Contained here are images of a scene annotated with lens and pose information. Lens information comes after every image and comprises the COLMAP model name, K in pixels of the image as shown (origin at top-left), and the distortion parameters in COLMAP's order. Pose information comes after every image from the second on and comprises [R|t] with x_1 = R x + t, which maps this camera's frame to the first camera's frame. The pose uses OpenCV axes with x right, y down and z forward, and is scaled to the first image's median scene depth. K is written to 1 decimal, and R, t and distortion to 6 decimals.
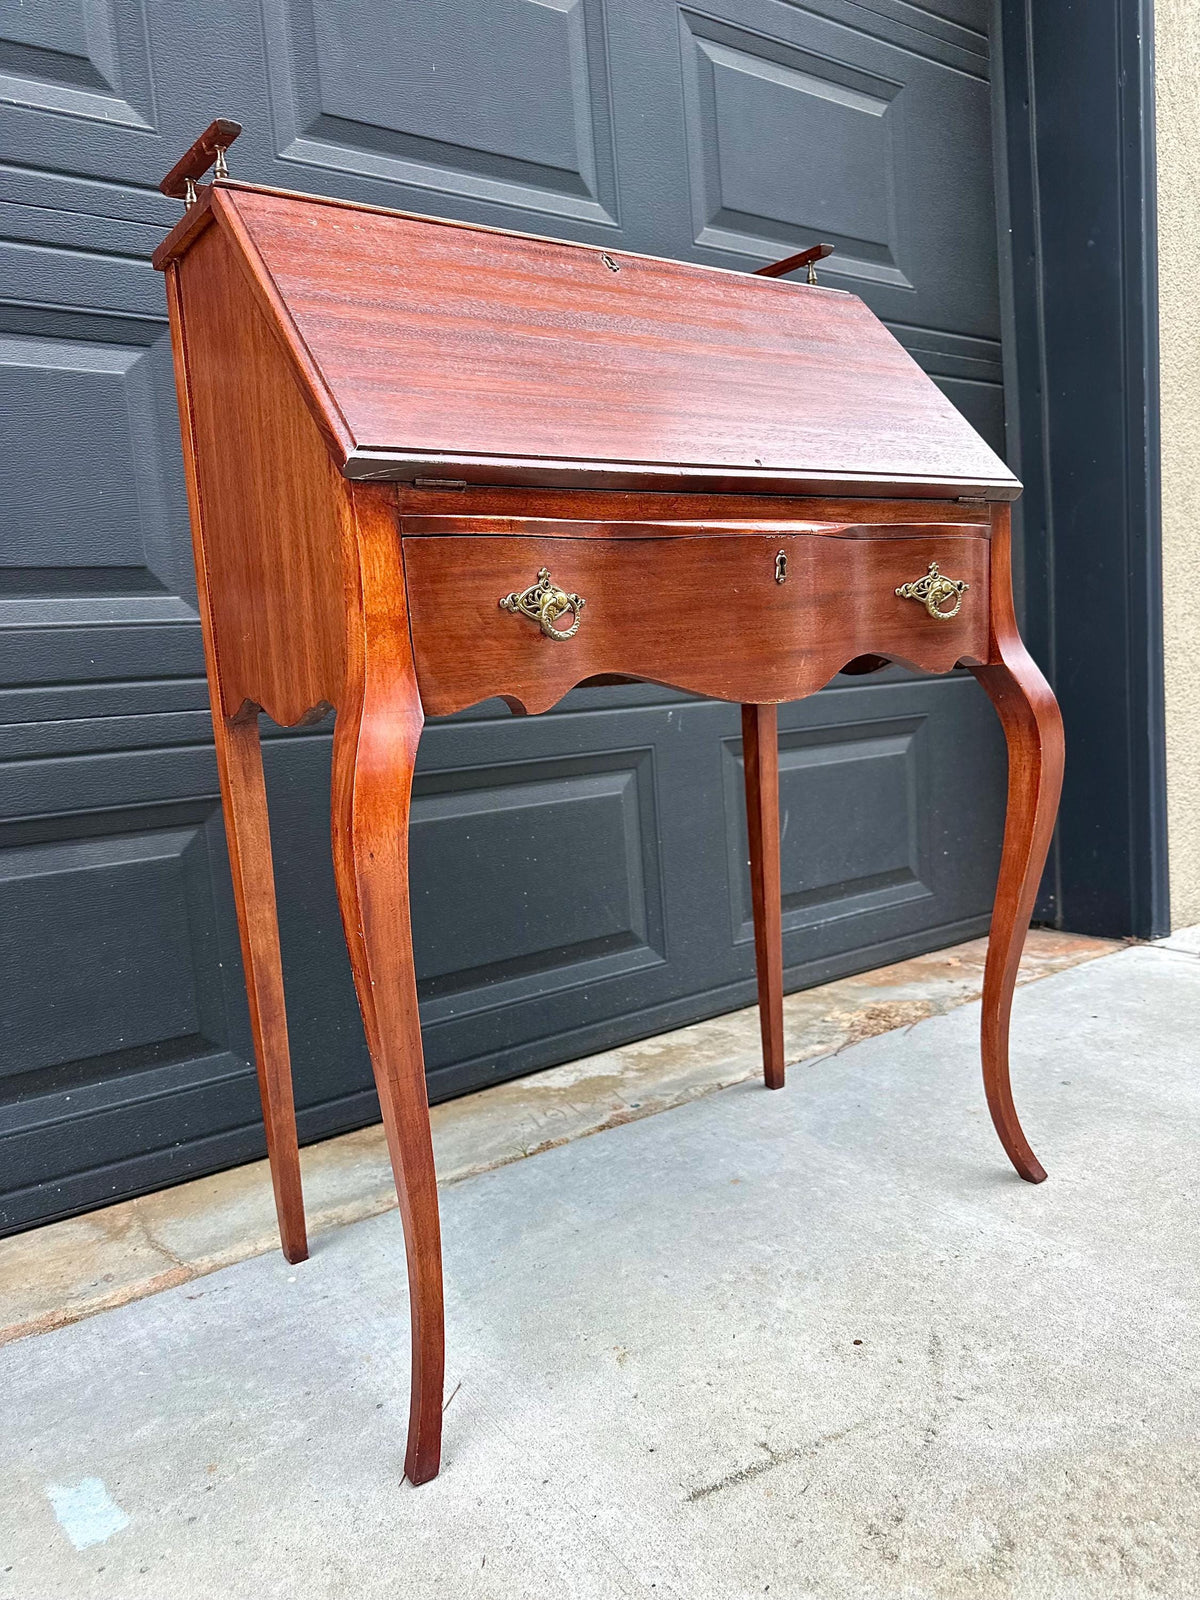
lens RADIAL K [[1140.0, 0, 598.8], [0, 1140.0, 806.7], [0, 0, 1]] dist [0.049633, -0.068190]
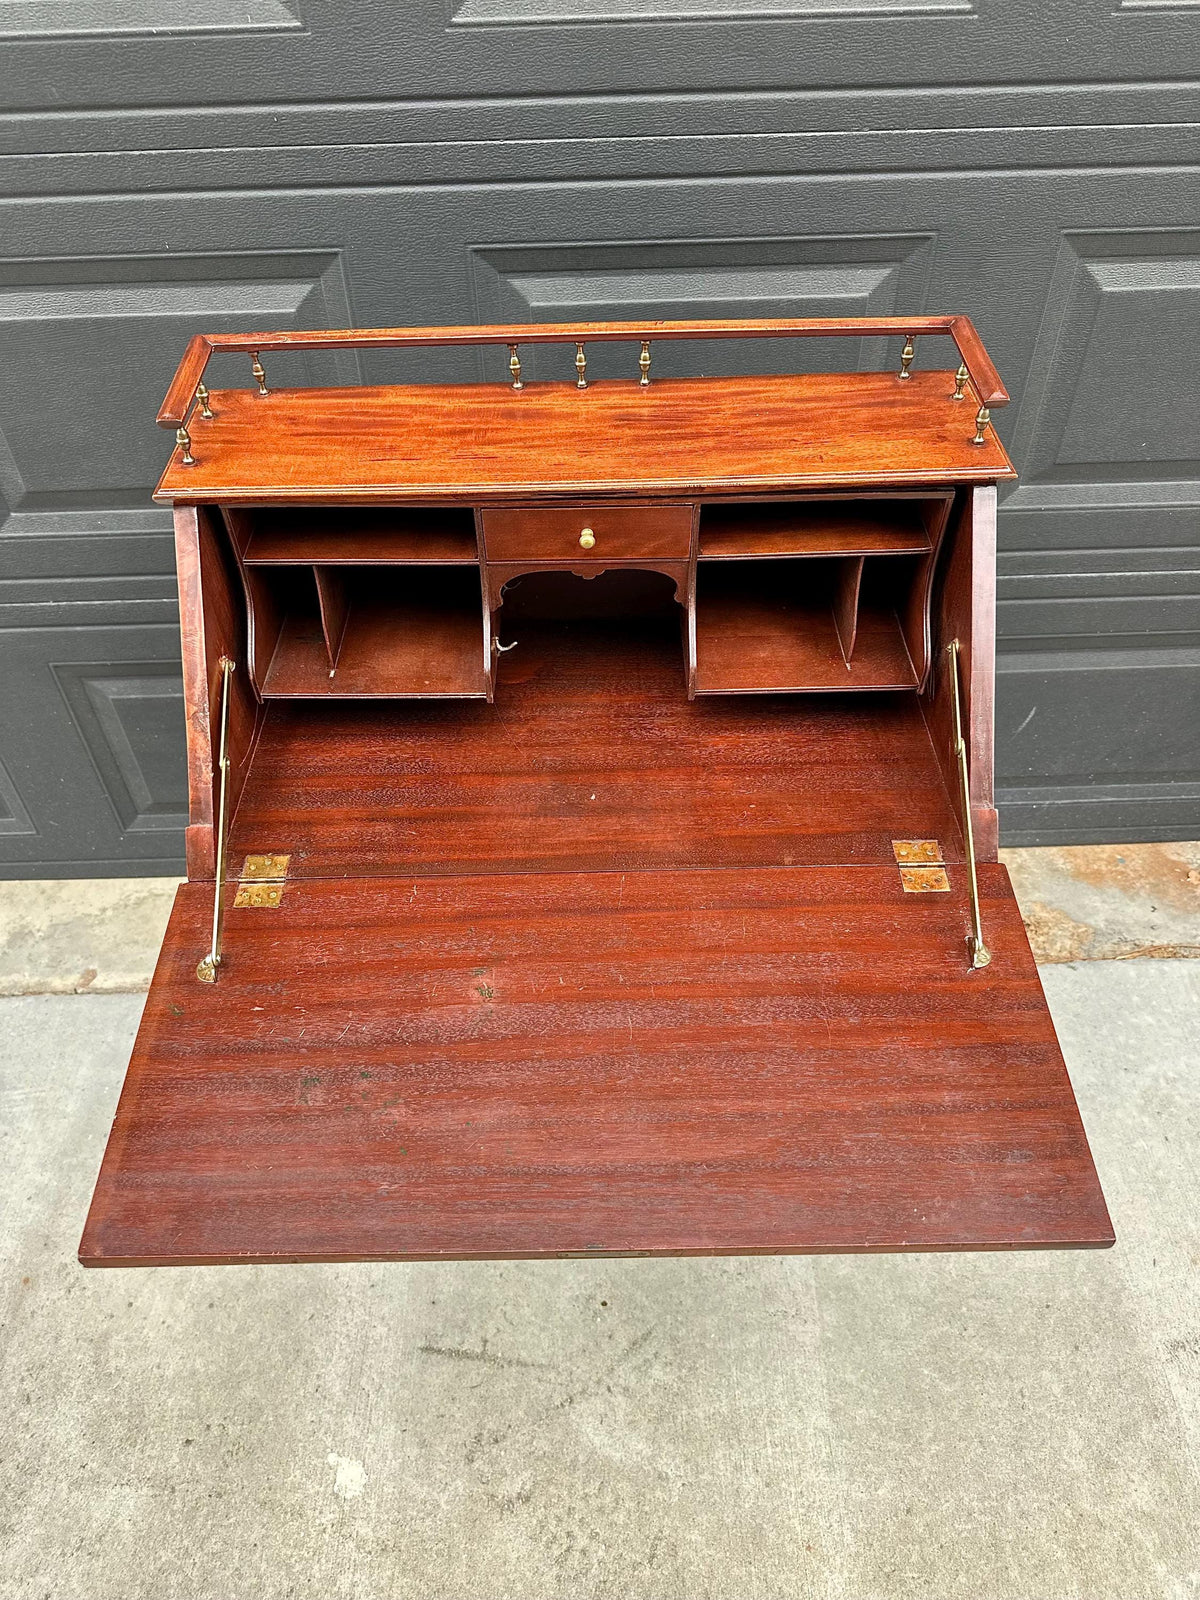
lens RADIAL K [[1140.0, 0, 600.8], [0, 1140.0, 805.6], [0, 0, 1]] dist [0.049633, -0.068190]
pose [[0.827797, 0.431048, -0.359096, 0.379885], [-0.104178, 0.747037, 0.656569, -0.785443], [0.551271, -0.506096, 0.663301, 0.271281]]
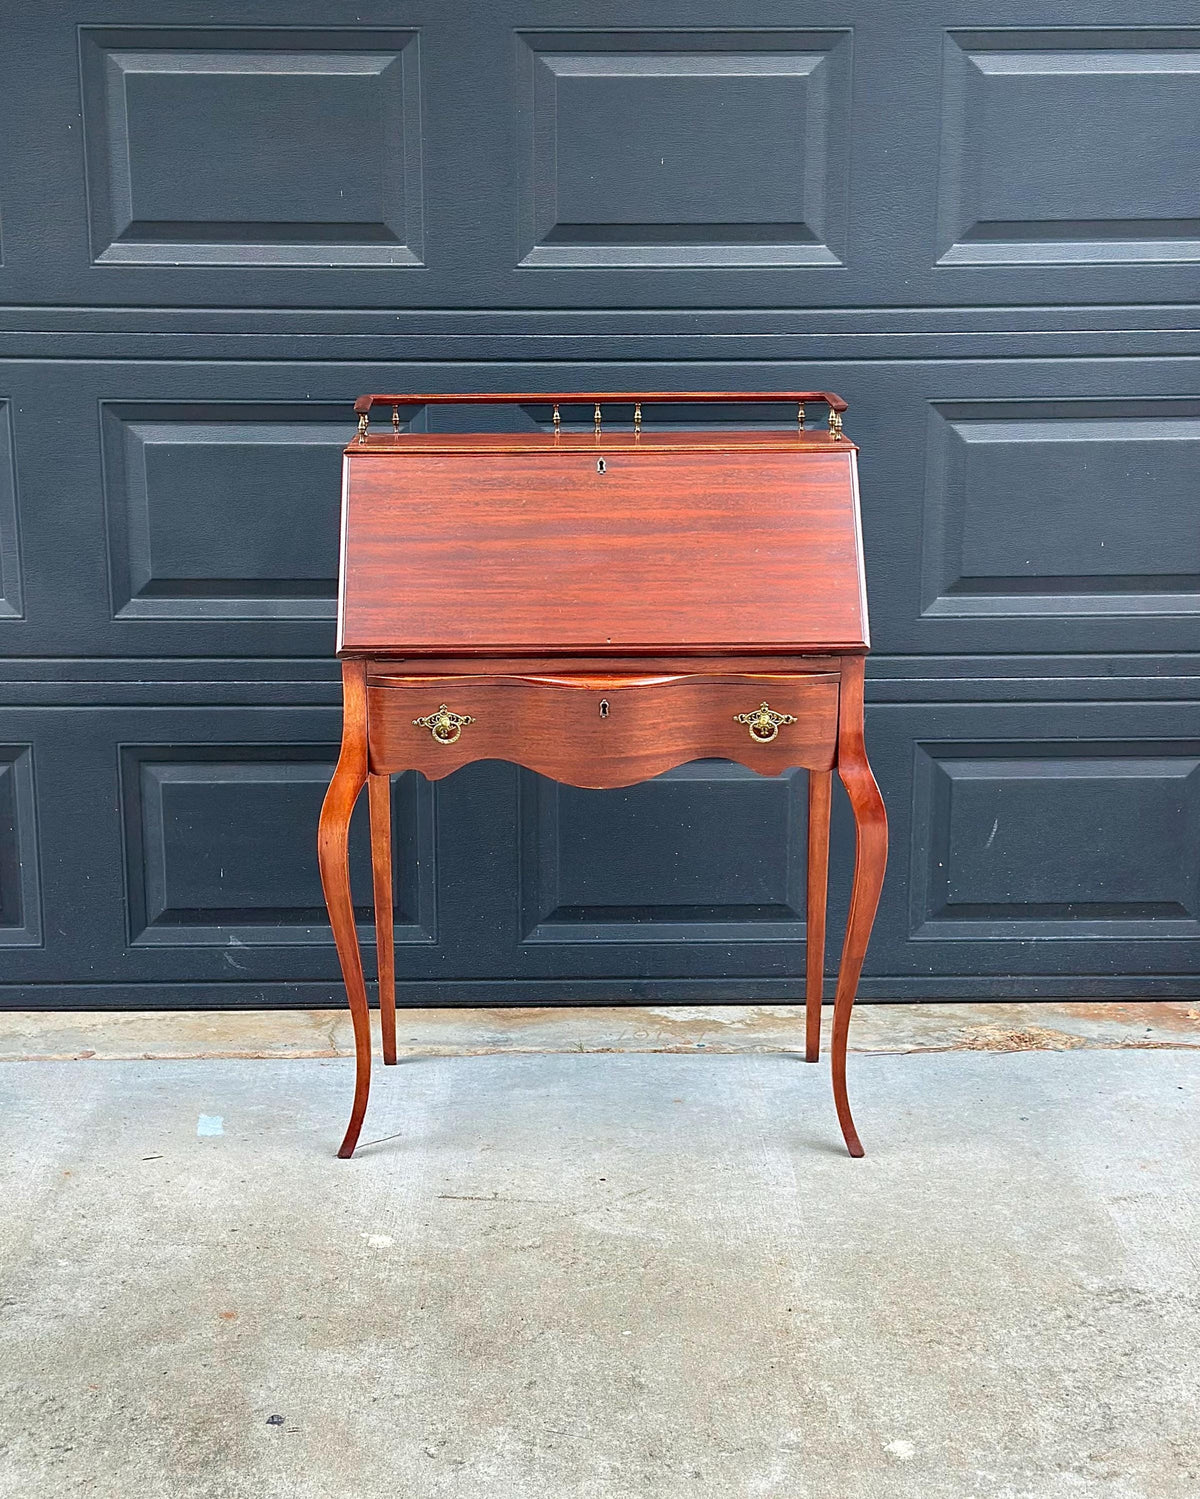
lens RADIAL K [[2346.4, 0, 578.4], [0, 2346.4, 834.6], [0, 0, 1]] dist [0.124861, 0.000000]
pose [[0.826975, 0.201566, -0.524866, 1.474841], [-0.120960, 0.975451, 0.184023, -0.495972], [0.549073, -0.088695, 0.831055, -1.395133]]
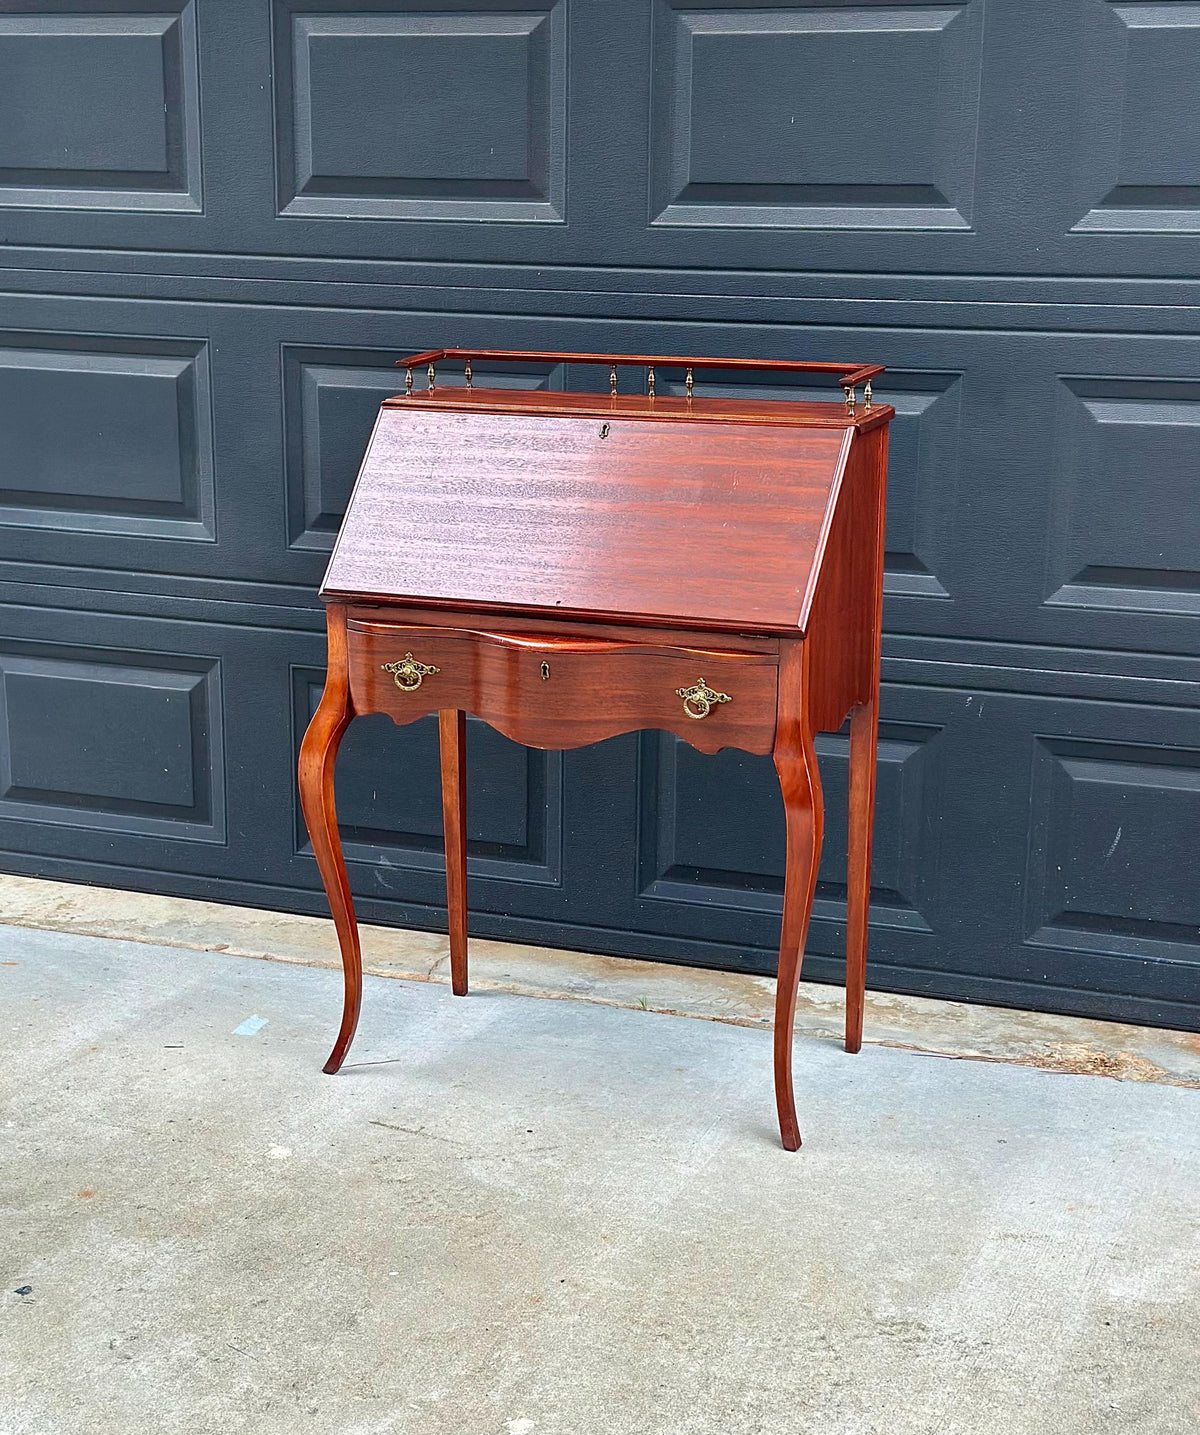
lens RADIAL K [[2383.7, 0, 613.5], [0, 2383.7, 812.7], [0, 0, 1]] dist [0.133790, 0.000000]
pose [[0.552376, 0.290608, -0.781299, 2.276943], [-0.144476, 0.956455, 0.253614, -0.691877], [0.820980, -0.027211, 0.570309, -0.683683]]
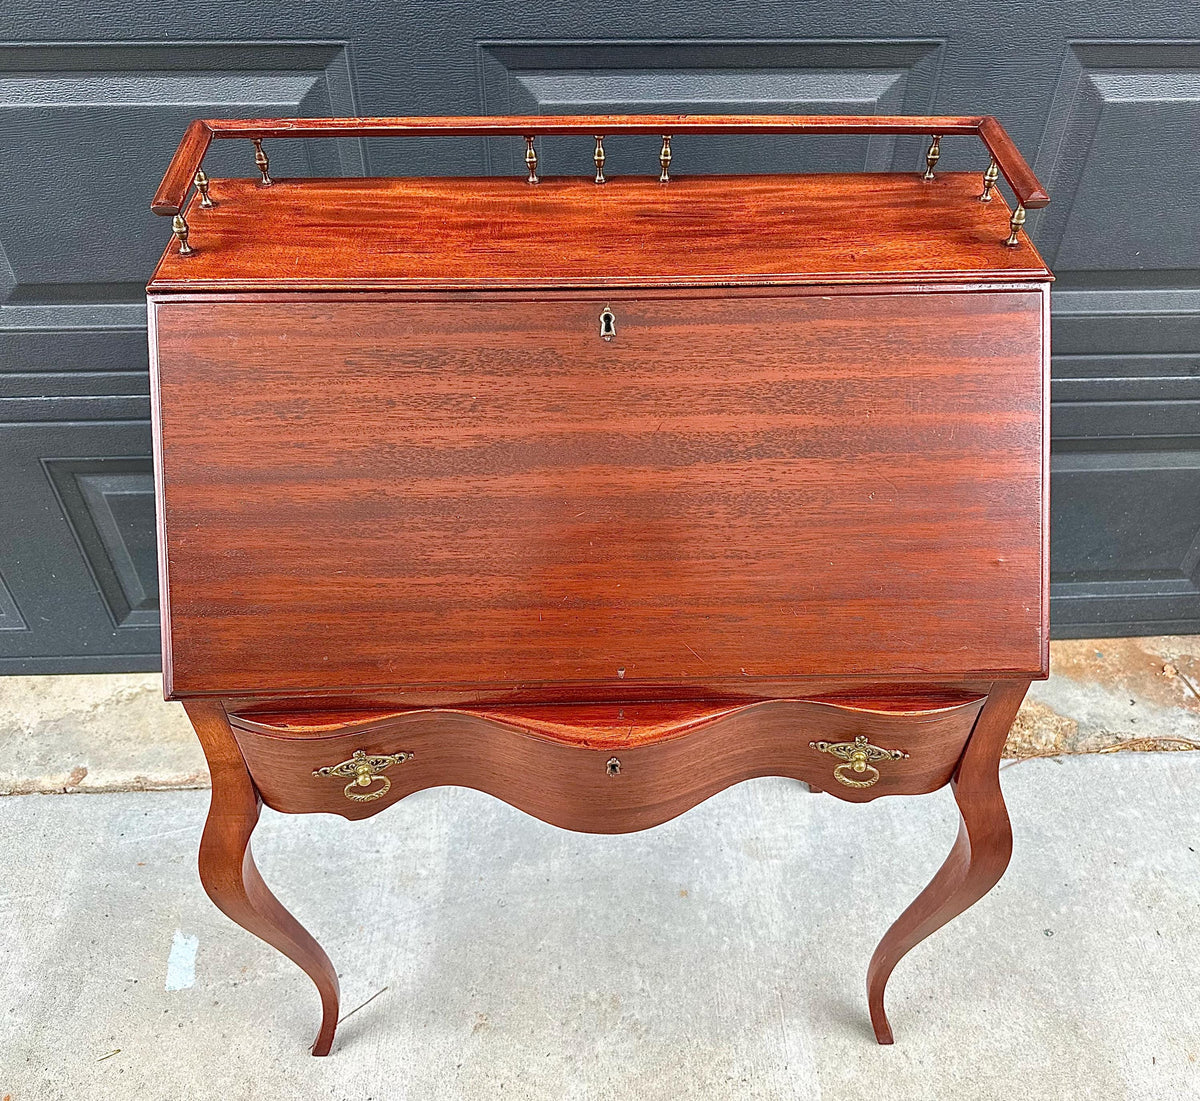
lens RADIAL K [[1054.1, 0, 618.3], [0, 1054.1, 562.8], [0, 0, 1]] dist [0.034183, -0.048446]
pose [[0.841554, 0.425565, -0.332688, 0.307298], [-0.133491, 0.760634, 0.635308, -0.732390], [0.523418, -0.490235, 0.696924, 0.330286]]
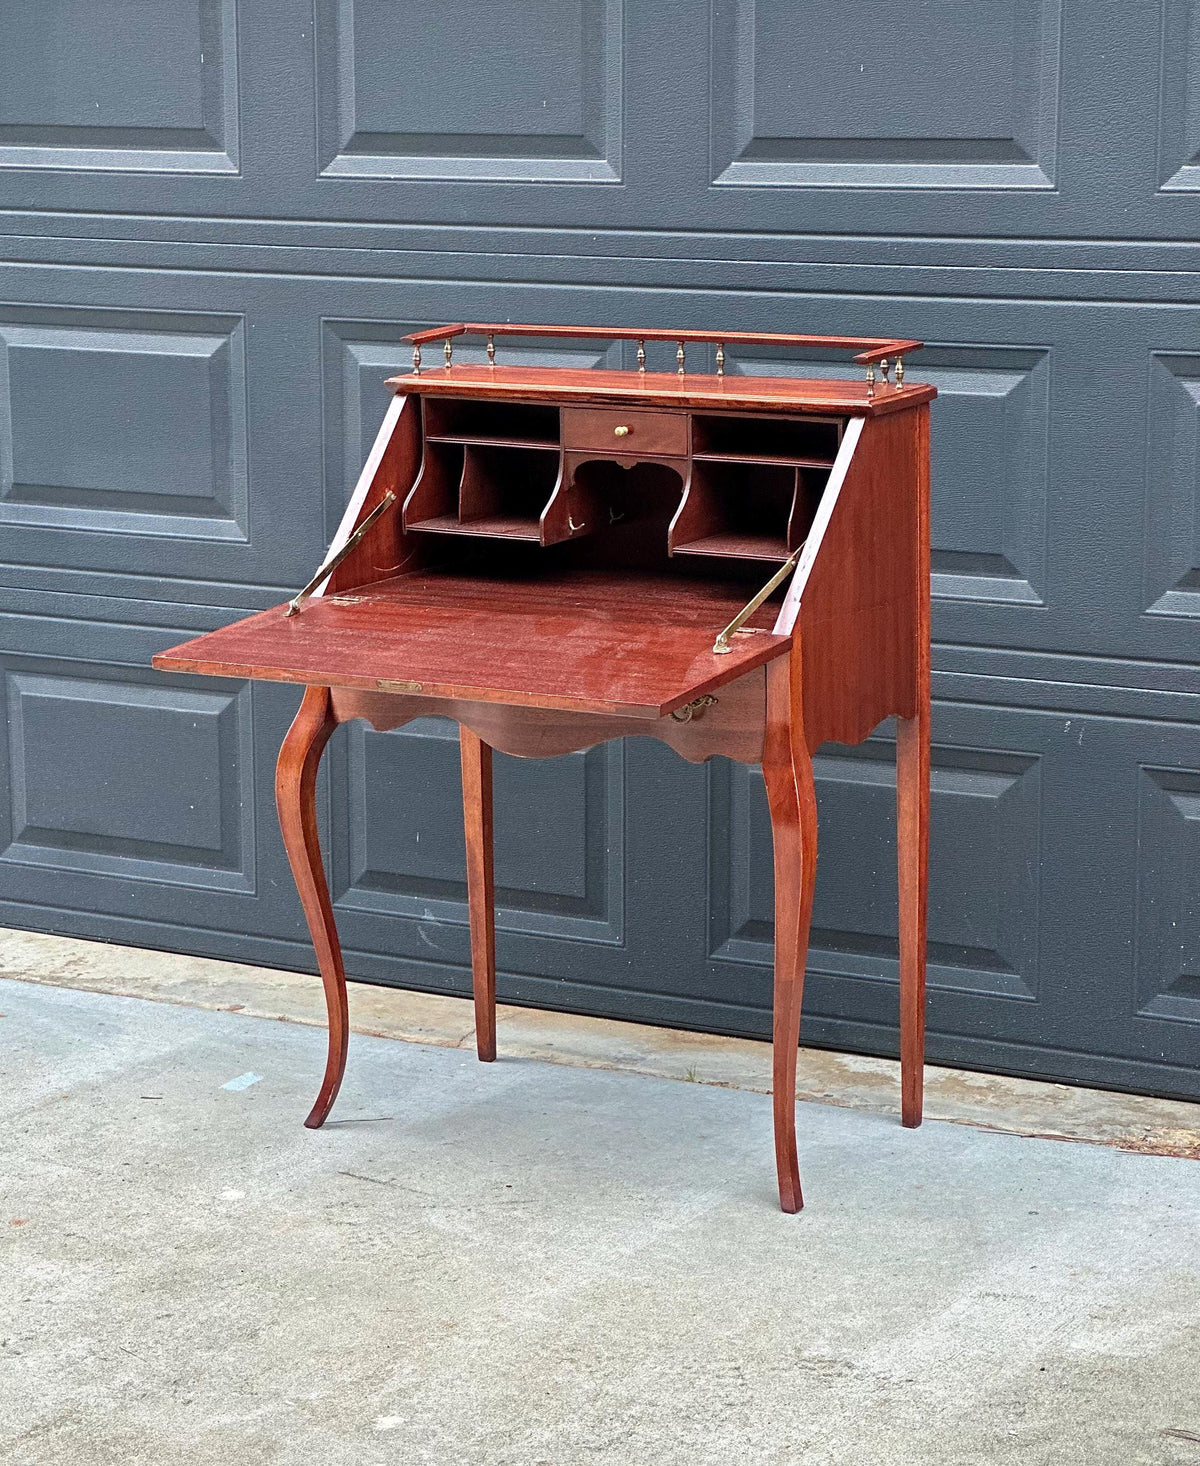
lens RADIAL K [[3751.6, 0, 590.7], [0, 3751.6, 761.0], [0, 0, 1]] dist [0.156548, 0.000000]
pose [[0.412838, 0.240612, -0.878448, 3.515908], [-0.127593, 0.970242, 0.205791, -0.863386], [0.901823, 0.027126, 0.431253, -0.811393]]
